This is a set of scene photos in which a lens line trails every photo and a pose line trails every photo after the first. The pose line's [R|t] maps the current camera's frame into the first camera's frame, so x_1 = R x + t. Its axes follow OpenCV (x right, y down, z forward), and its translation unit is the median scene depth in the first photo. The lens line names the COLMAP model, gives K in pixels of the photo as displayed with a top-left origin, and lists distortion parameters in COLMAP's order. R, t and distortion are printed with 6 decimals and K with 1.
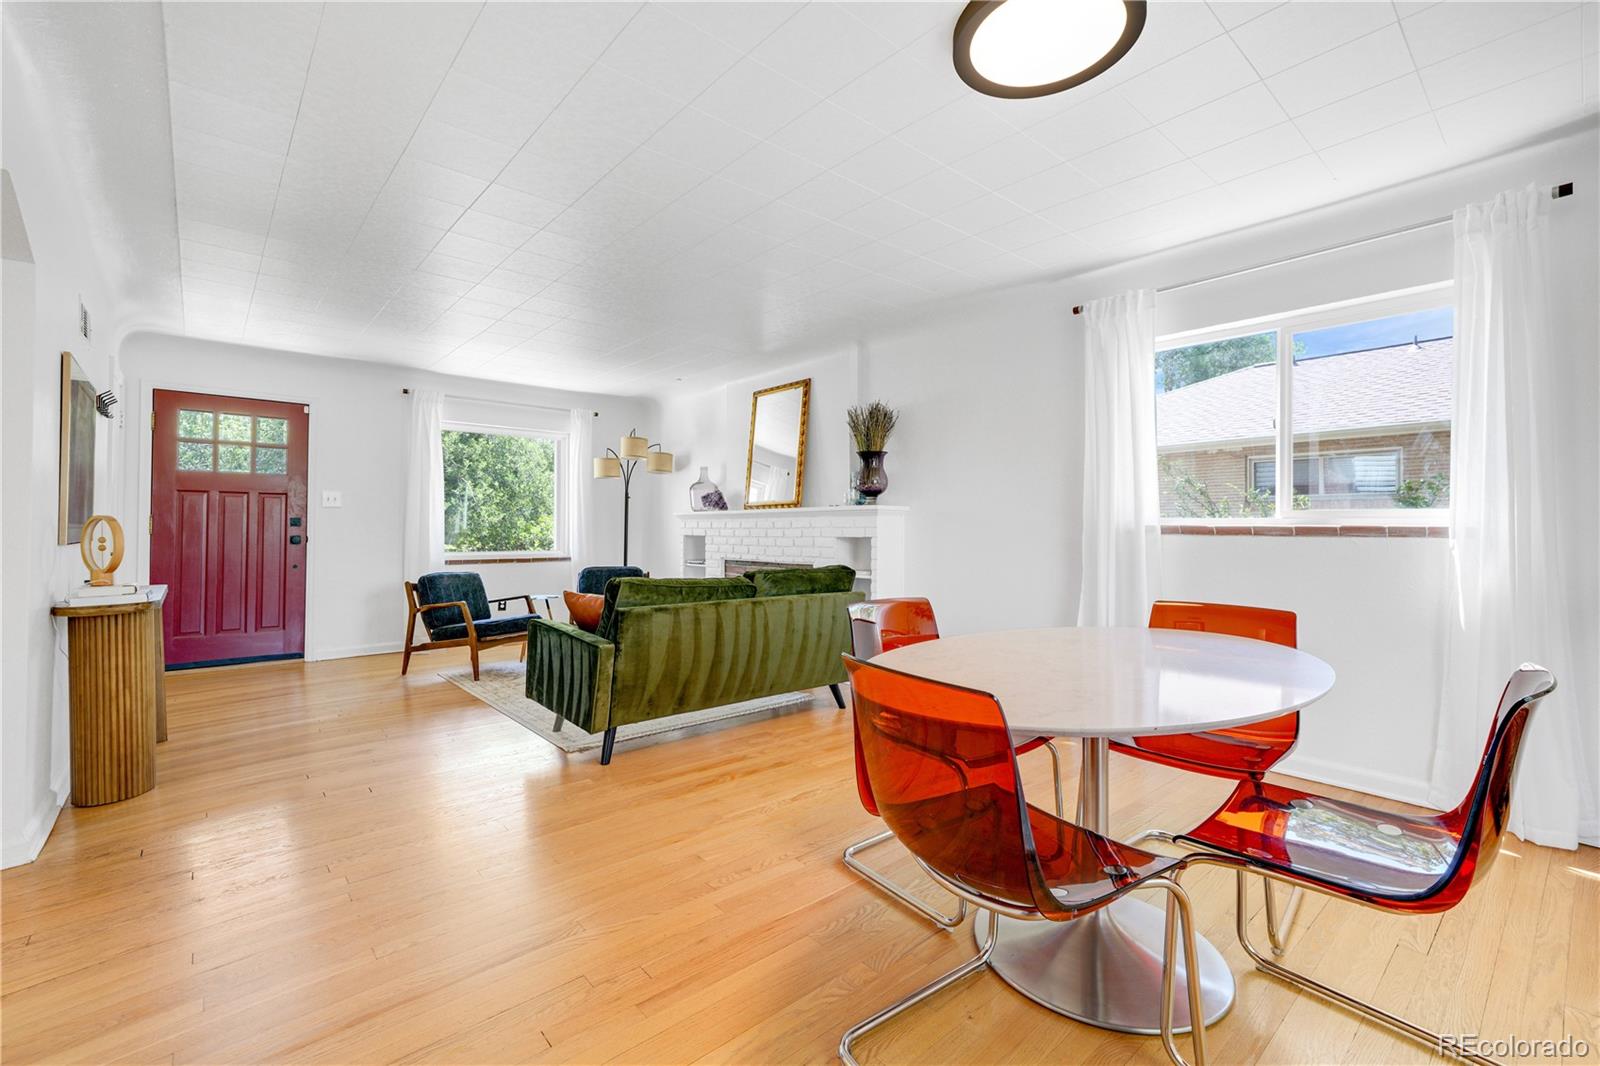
lens RADIAL K [[705.0, 0, 806.5], [0, 705.0, 510.1], [0, 0, 1]] dist [0.010499, 0.001707]
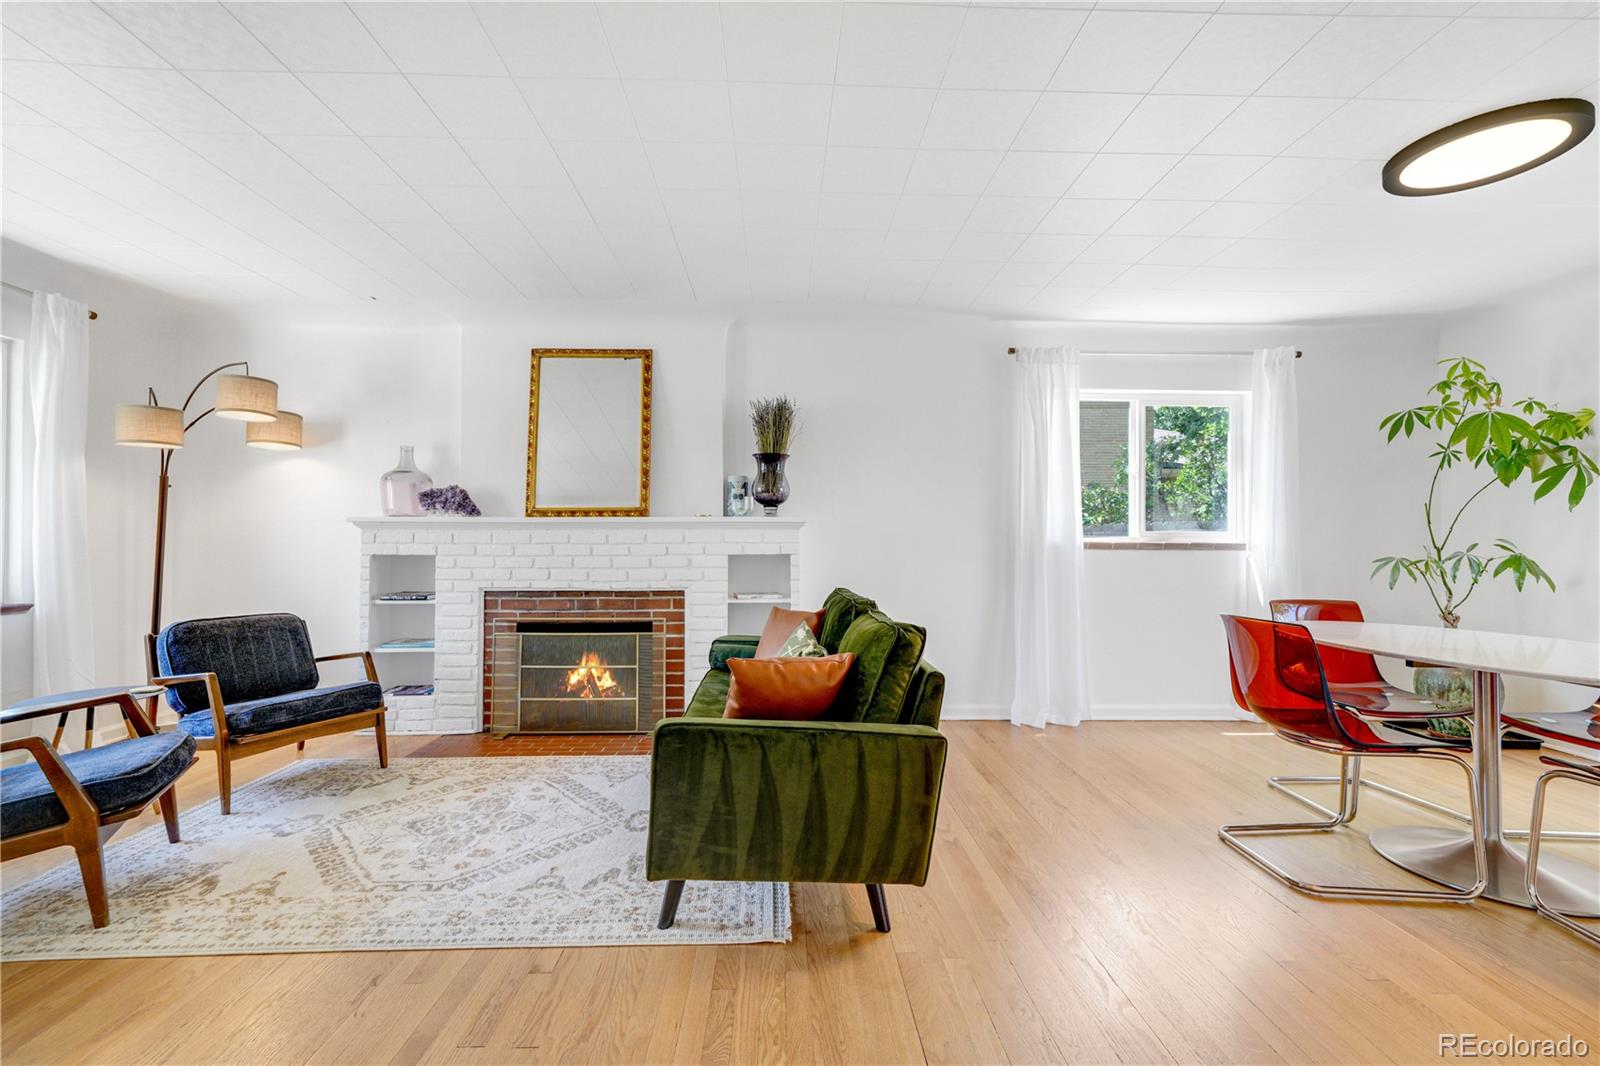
lens RADIAL K [[667.3, 0, 803.7], [0, 667.3, 532.9], [0, 0, 1]] dist [0.003104, 0.002639]
pose [[0.636003, 0.013082, 0.771575, -0.452819], [-0.021363, 0.999772, 0.000658, 0.009752], [-0.771391, -0.016902, 0.636137, 0.400275]]
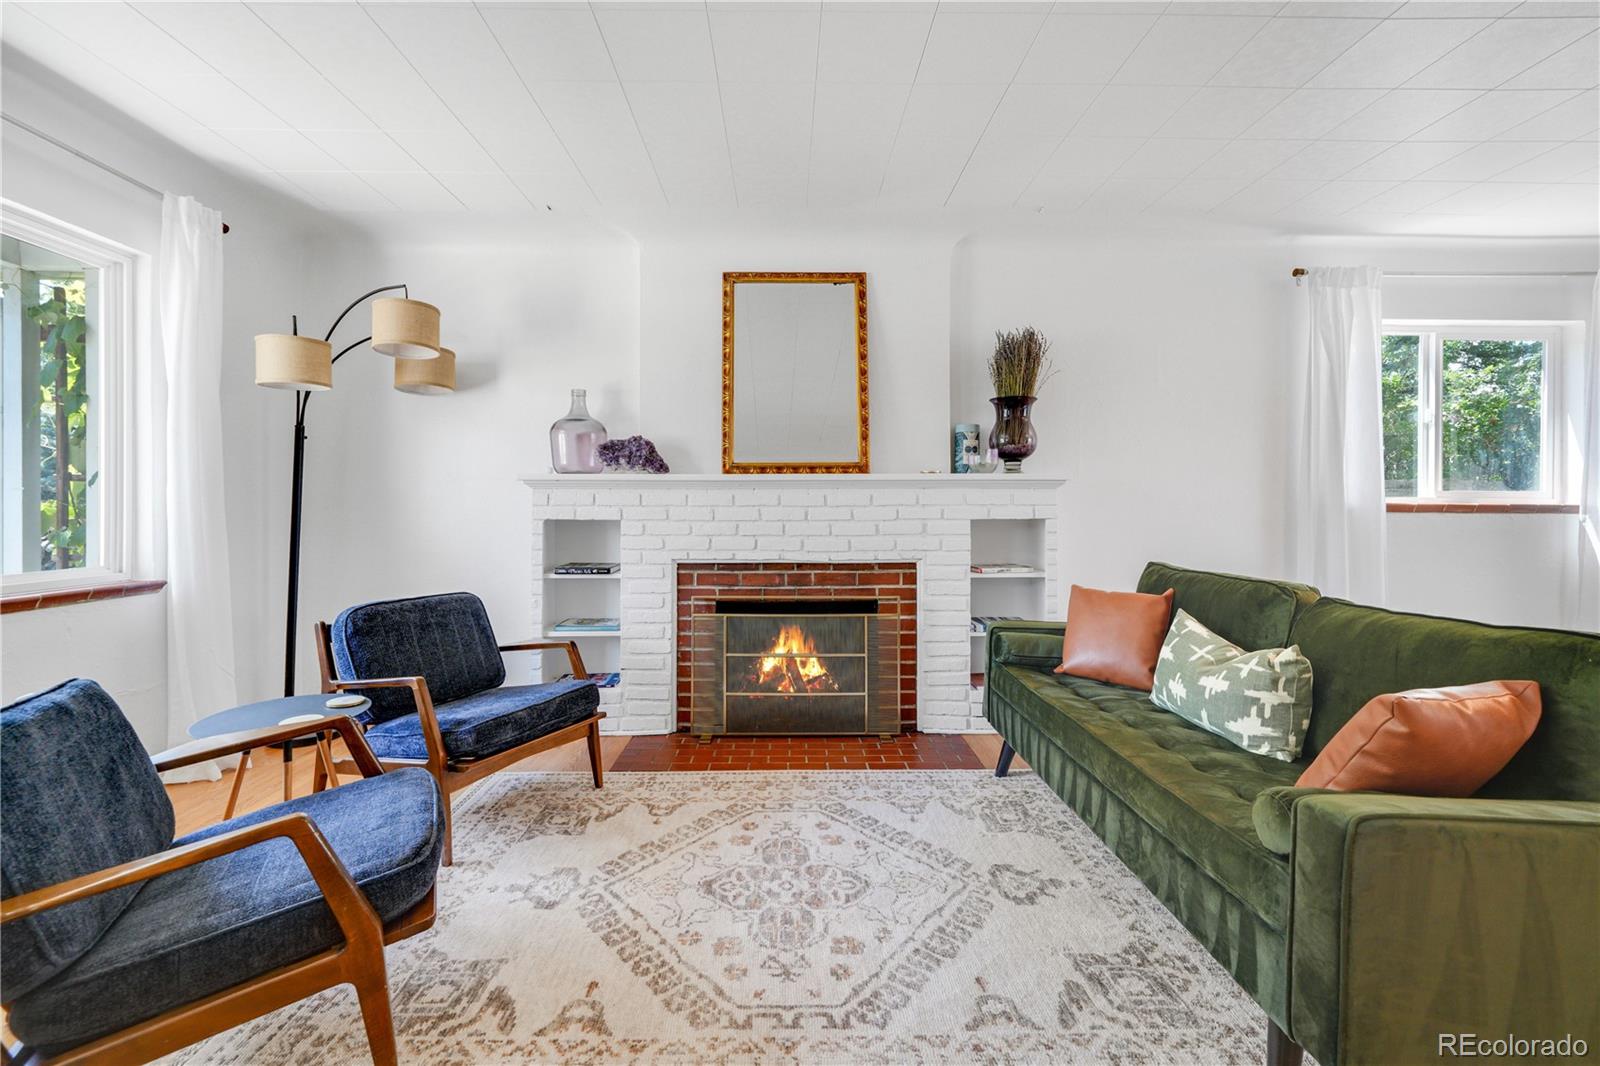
lens RADIAL K [[657.6, 0, 803.4], [0, 657.6, 502.3], [0, 0, 1]] dist [0.002529, -0.000491]
pose [[0.647424, 0.002318, 0.762127, -0.490115], [-0.020651, 0.999682, 0.014503, 0.014747], [-0.761851, -0.025128, 0.647265, 0.648046]]
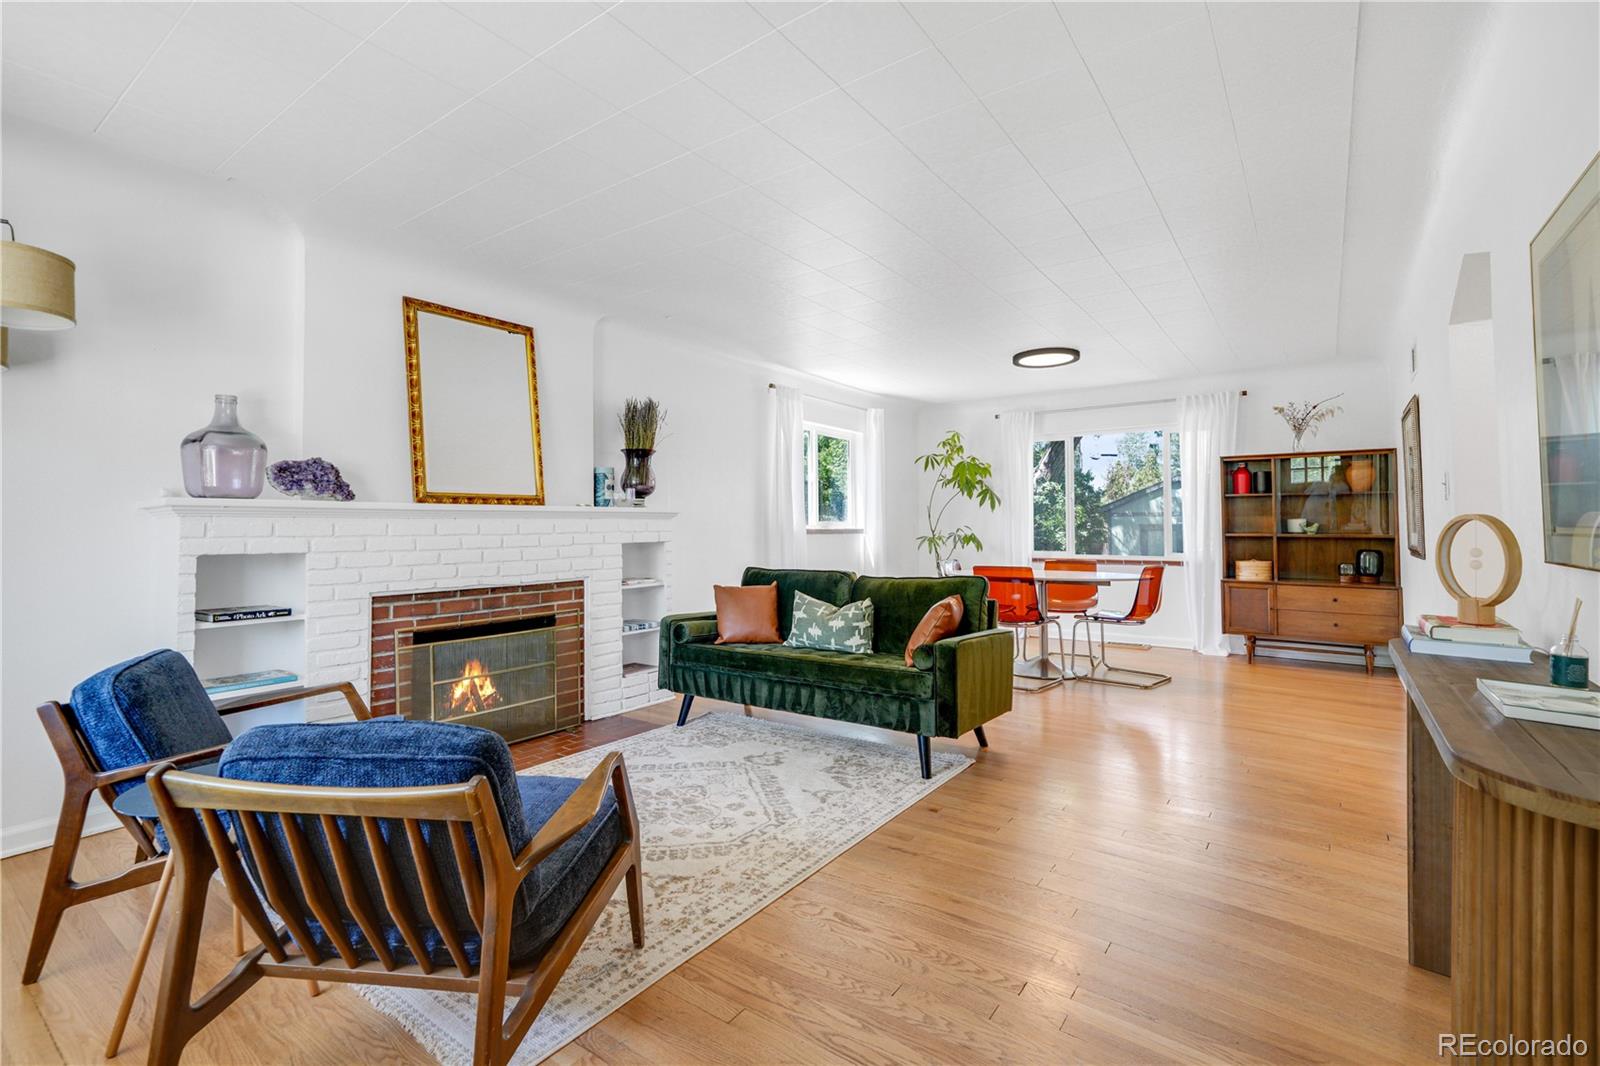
lens RADIAL K [[705.0, 0, 776.6], [0, 705.0, 510.1], [0, 0, 1]] dist [0.010499, 0.001707]
pose [[-0.191691, 0.027439, 0.981072, -0.756723], [-0.017990, 0.999343, -0.031466, 0.019572], [-0.981290, -0.023682, -0.191072, 0.886985]]
